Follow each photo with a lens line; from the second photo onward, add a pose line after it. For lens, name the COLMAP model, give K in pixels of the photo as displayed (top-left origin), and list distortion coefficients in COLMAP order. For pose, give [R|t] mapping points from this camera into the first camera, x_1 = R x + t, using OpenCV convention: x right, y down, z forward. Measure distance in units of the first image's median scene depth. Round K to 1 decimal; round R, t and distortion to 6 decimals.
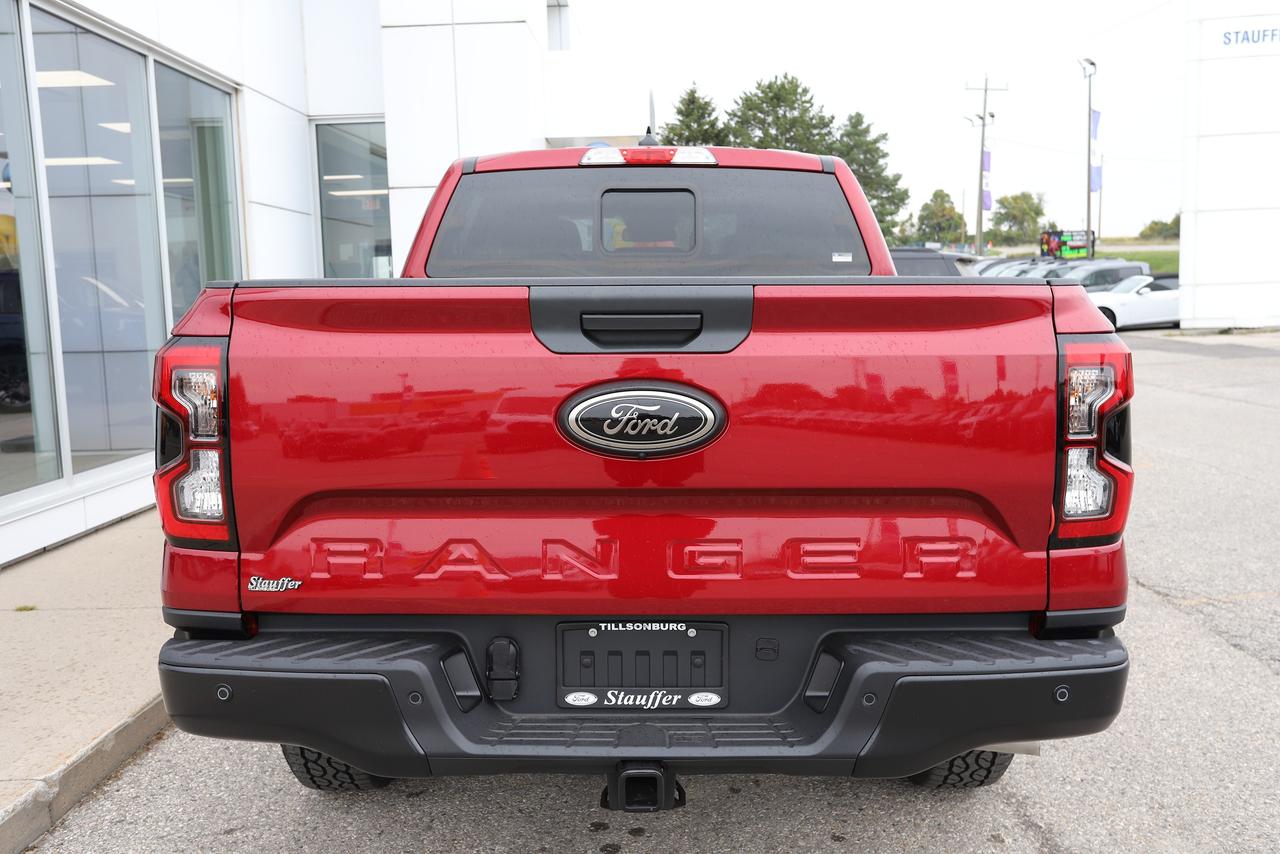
lens RADIAL K [[1096.1, 0, 638.8], [0, 1096.1, 422.6], [0, 0, 1]] dist [0.009941, 0.034638]
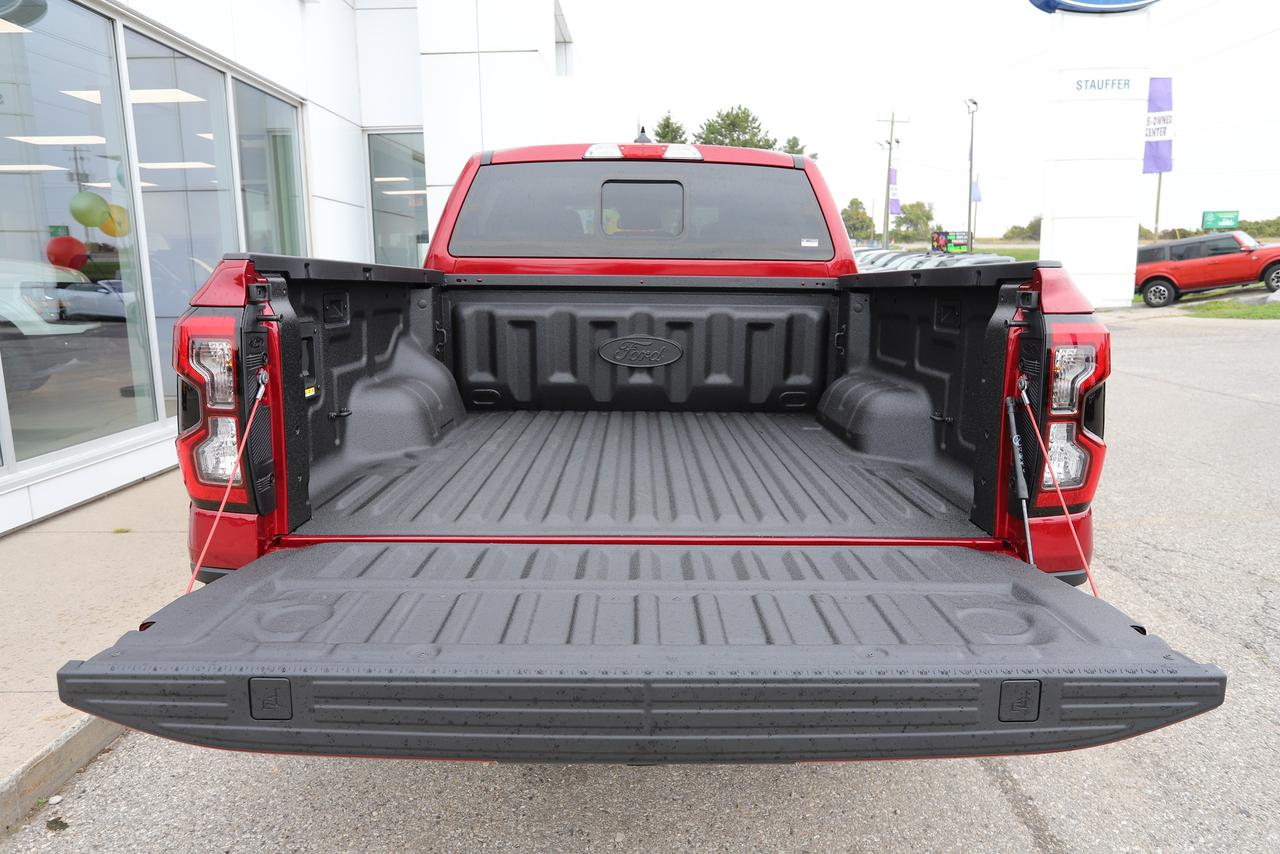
lens RADIAL K [[833.0, 0, 639.3], [0, 833.0, 420.3], [0, 0, 1]] dist [-0.028615, 0.017182]
pose [[0.999763, 0.008935, 0.019877, -0.009821], [-0.010020, 0.998428, 0.055155, -0.010252], [-0.019353, -0.055341, 0.998280, 0.117090]]
